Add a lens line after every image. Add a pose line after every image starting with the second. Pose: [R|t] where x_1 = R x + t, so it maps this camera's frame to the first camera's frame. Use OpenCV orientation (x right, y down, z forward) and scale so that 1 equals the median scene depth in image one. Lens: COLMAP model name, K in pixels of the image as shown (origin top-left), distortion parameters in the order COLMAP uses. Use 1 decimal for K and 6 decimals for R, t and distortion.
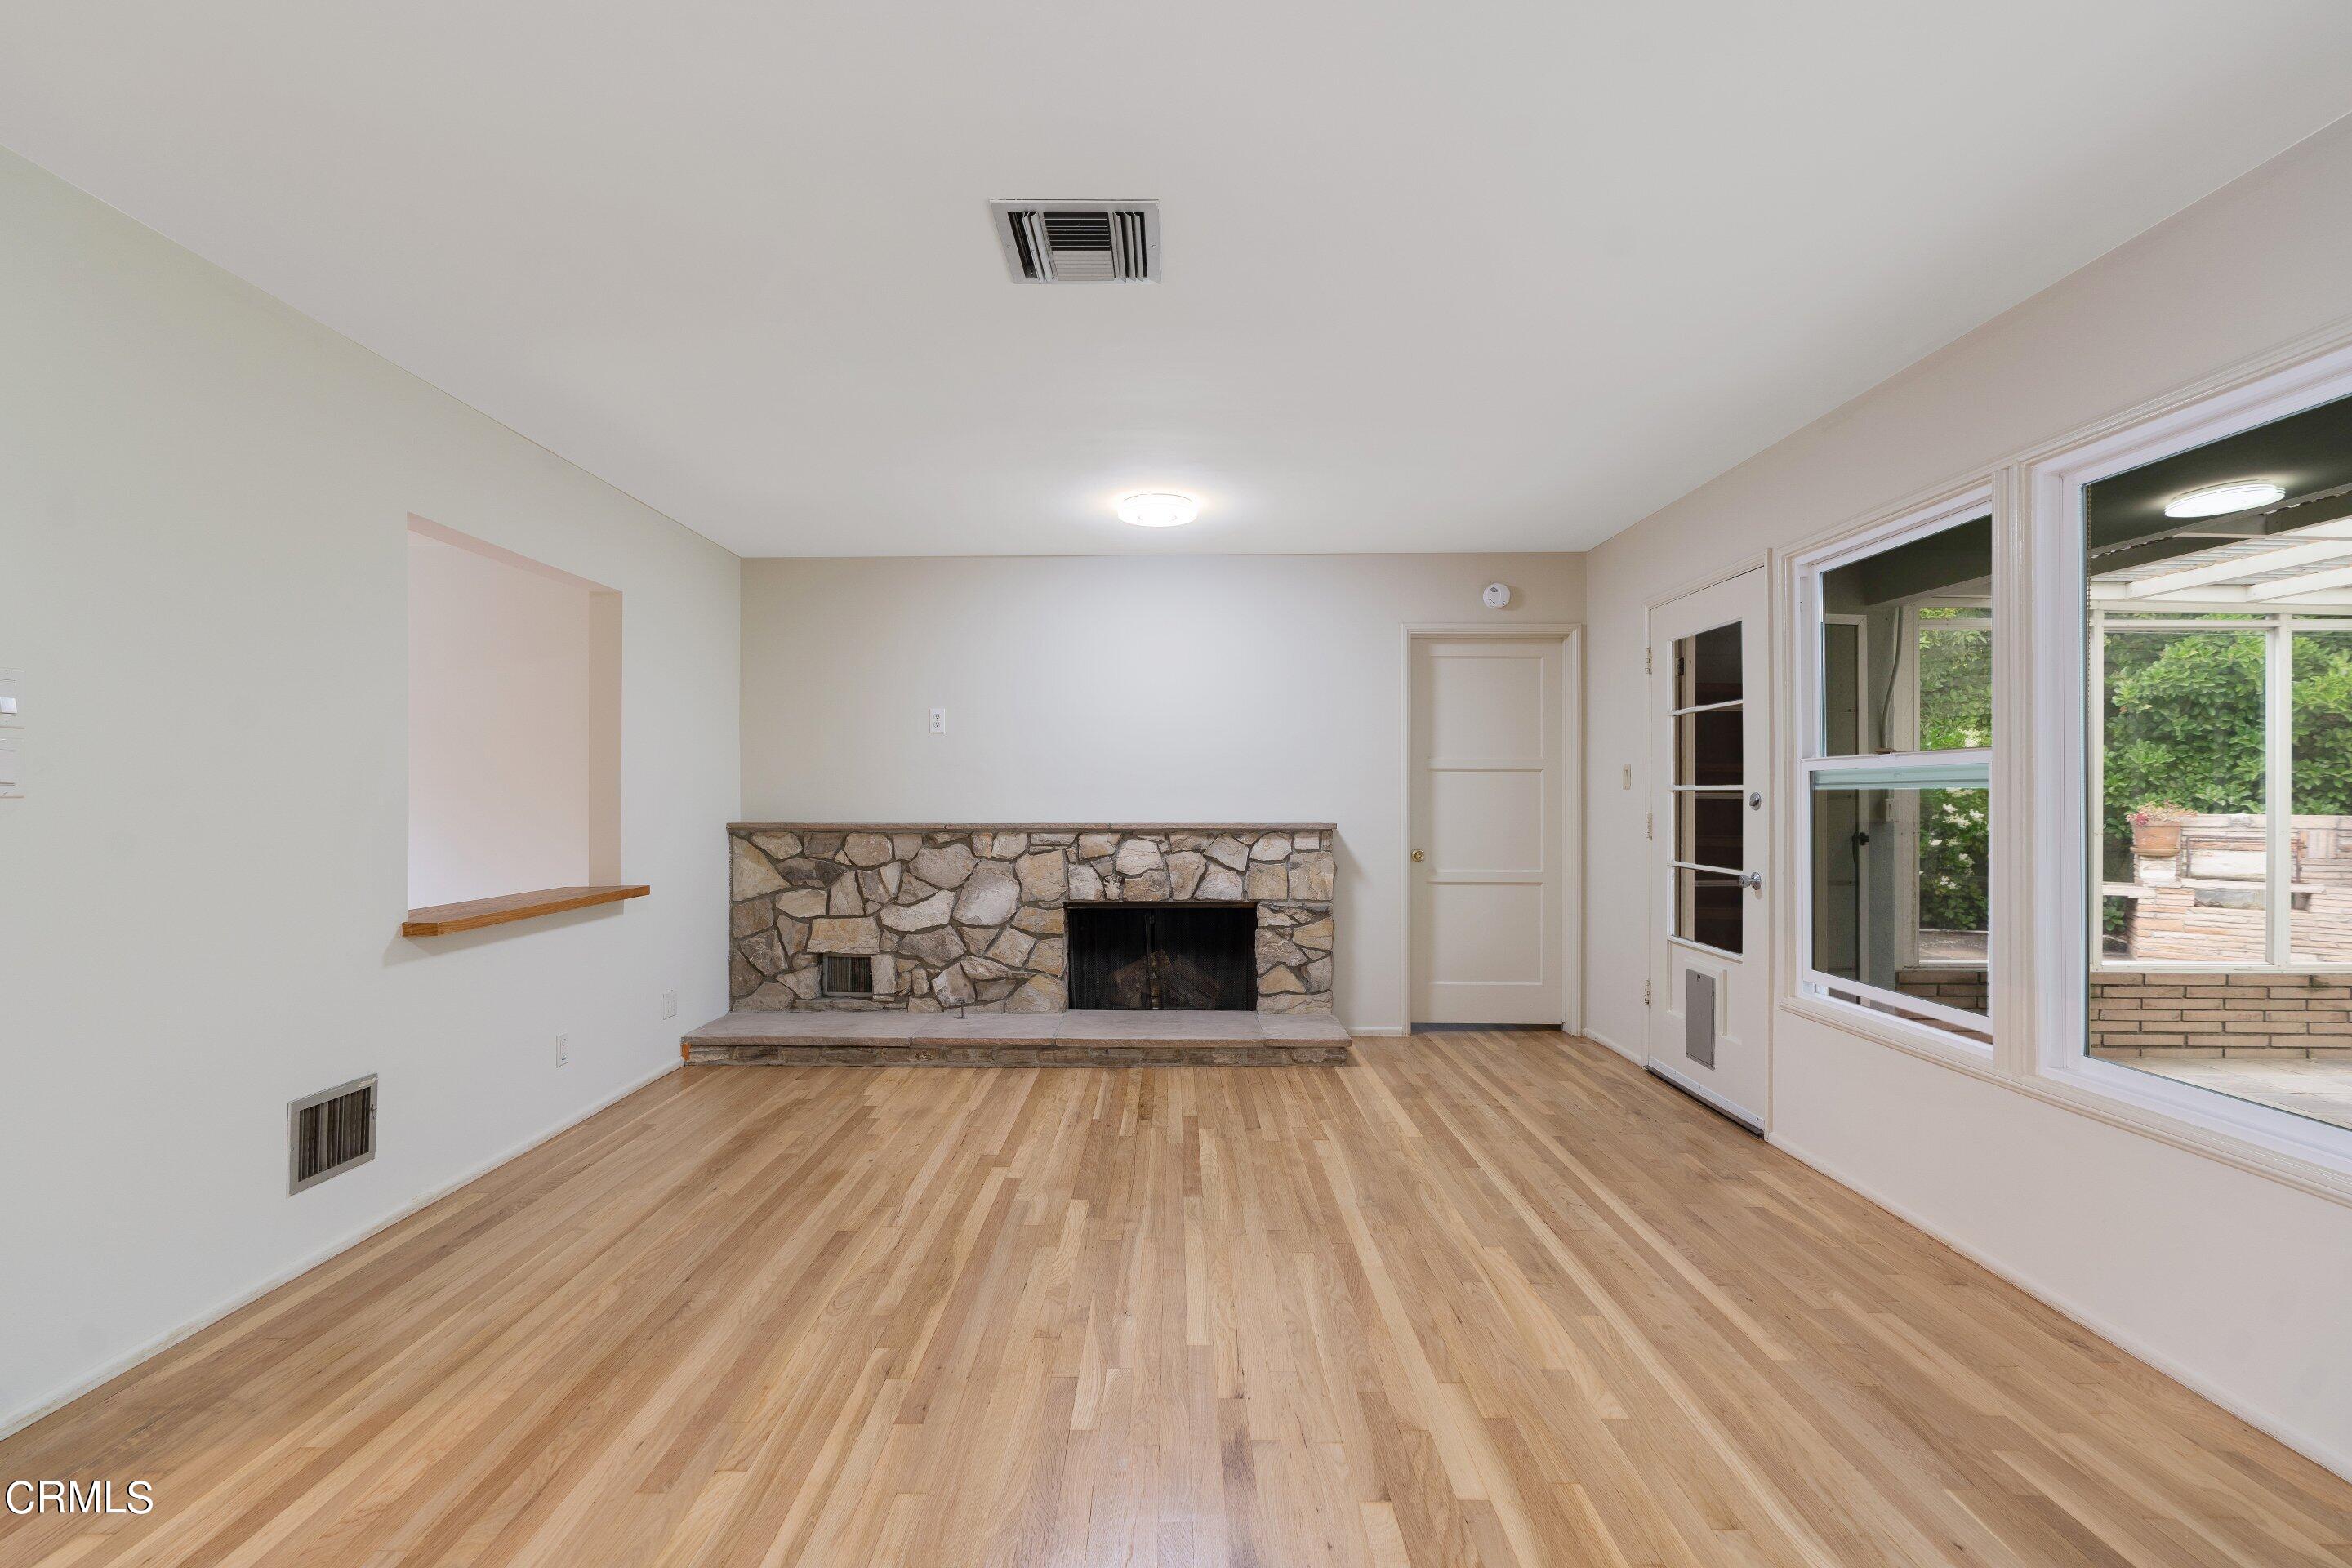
lens RADIAL K [[1060.0, 0, 1160.8], [0, 1060.0, 801.5], [0, 0, 1]] dist [-0.011099, 0.001488]
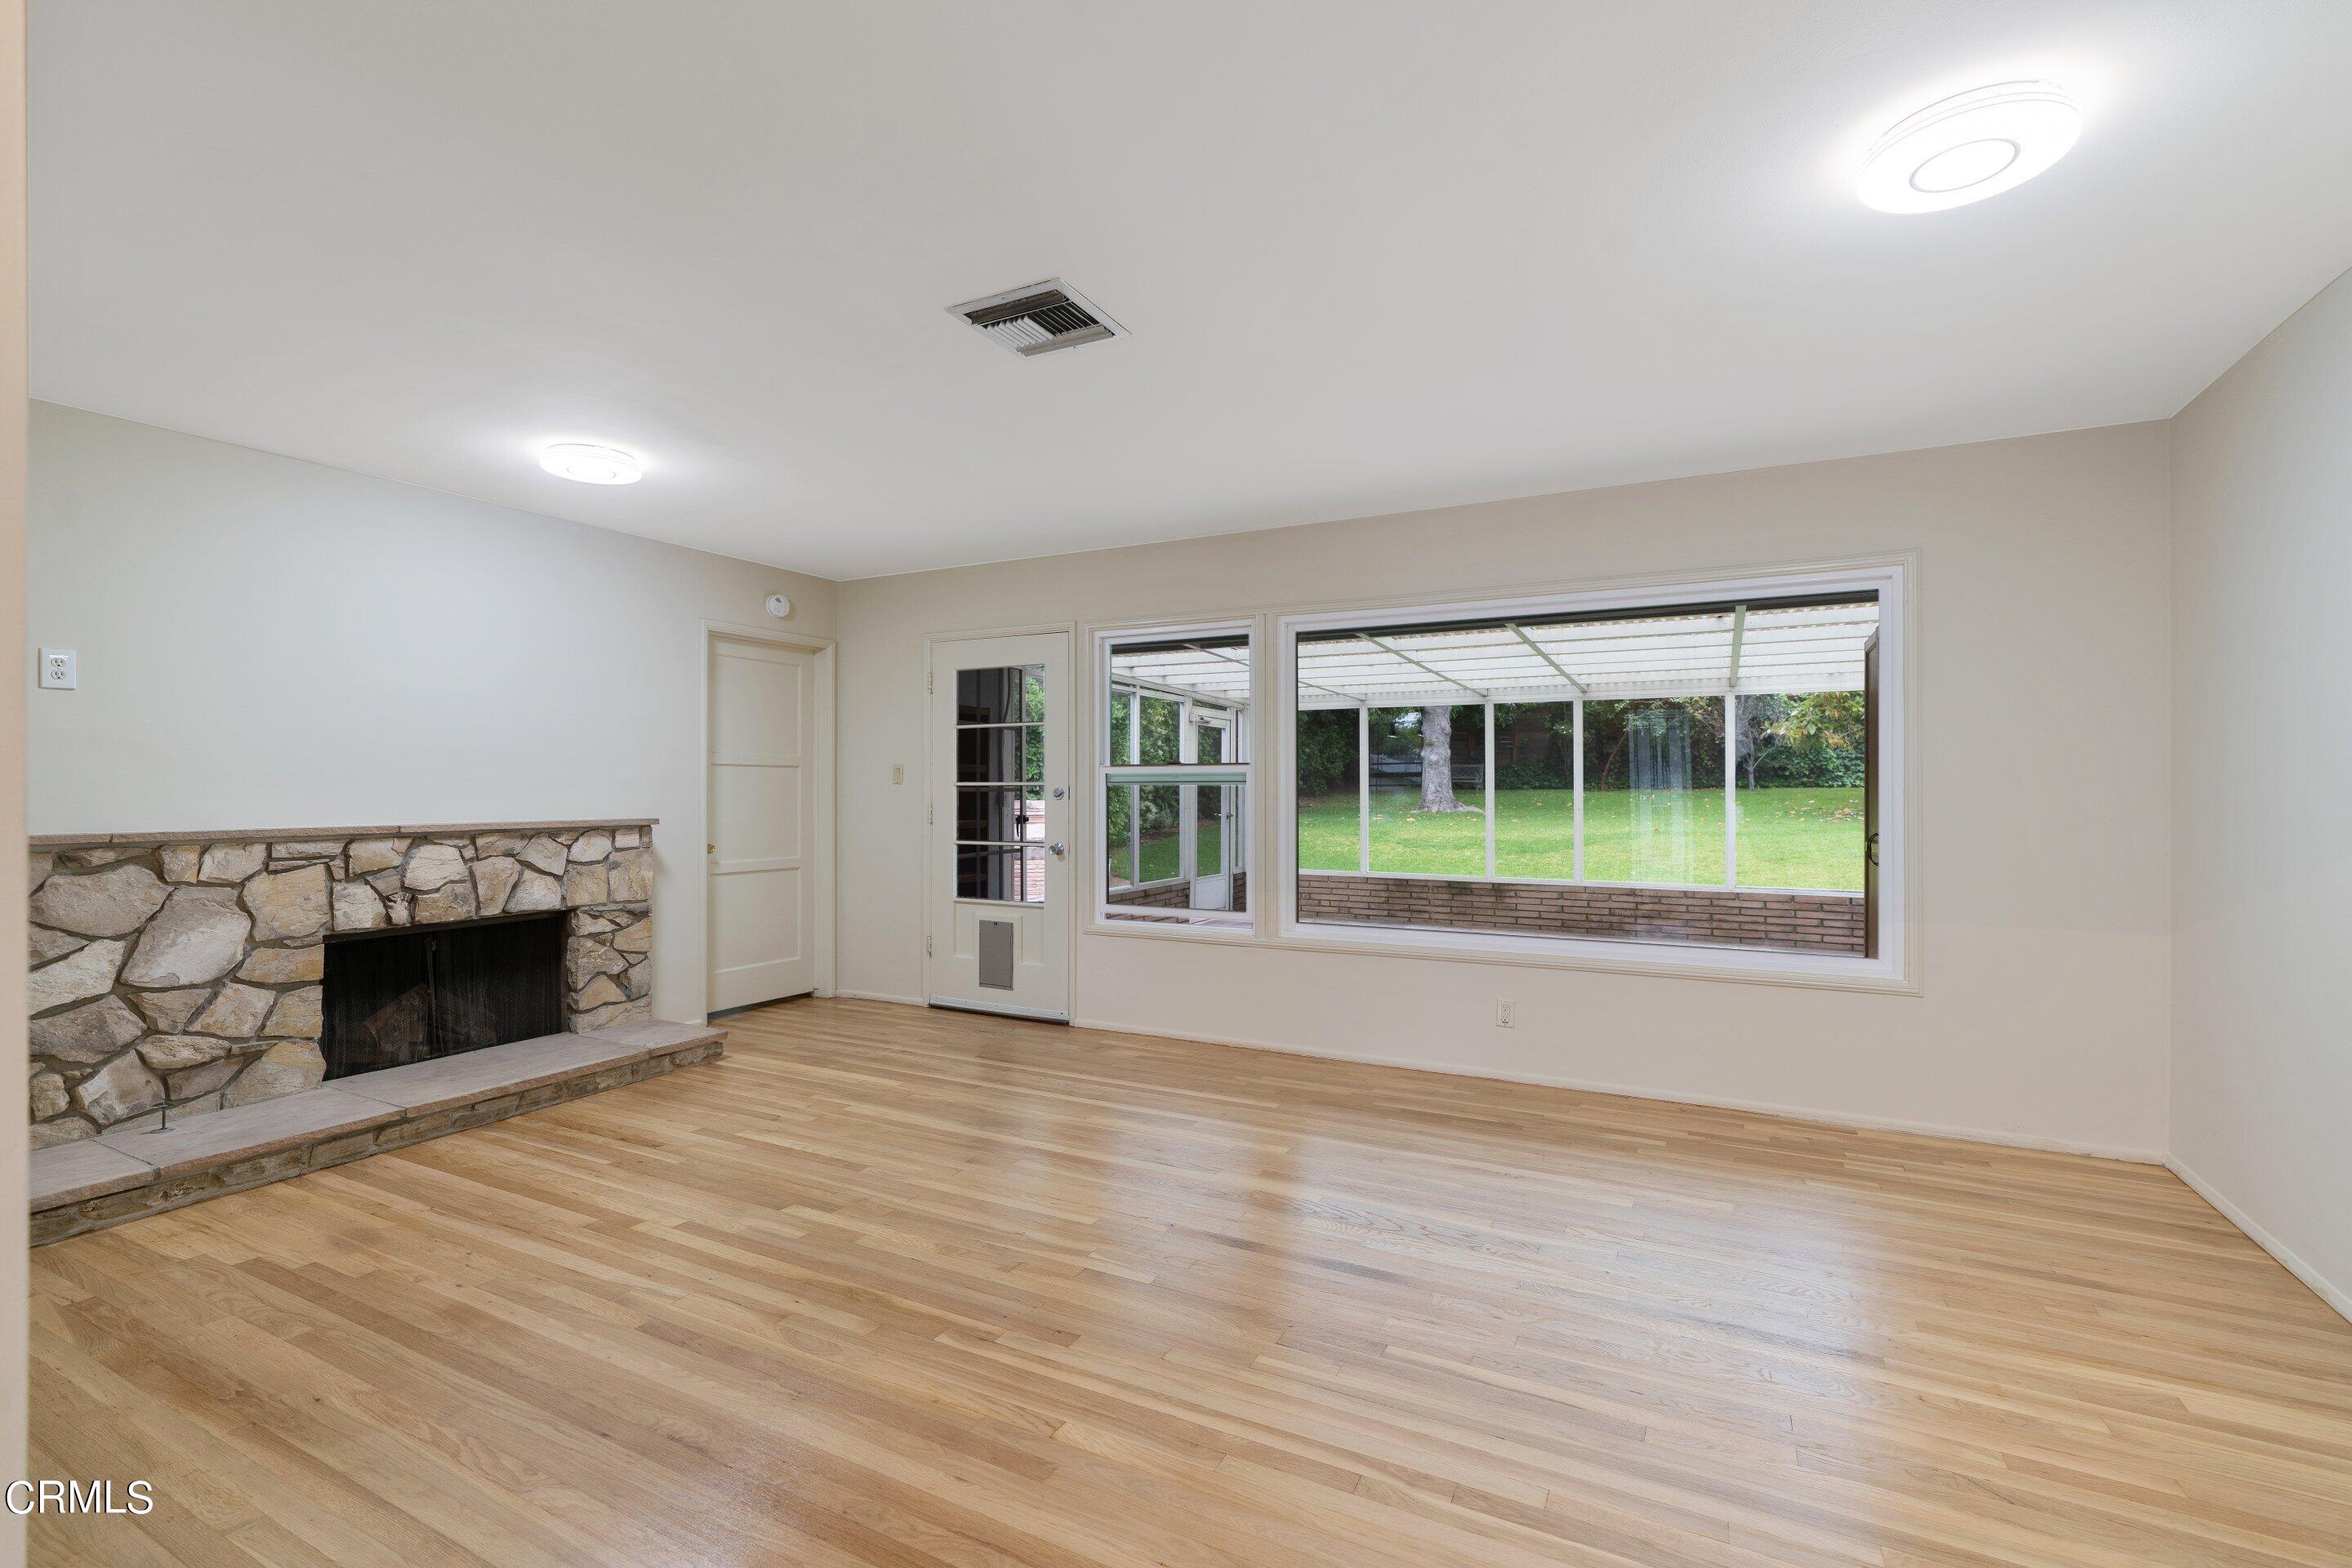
lens RADIAL K [[1060.0, 0, 1160.2], [0, 1060.0, 788.1], [0, 0, 1]] dist [-0.011099, 0.001488]
pose [[0.458063, -0.000507, 0.888920, -0.476321], [0.005558, 0.999982, -0.002294, -0.002164], [-0.888903, 0.005991, 0.458057, 0.153330]]
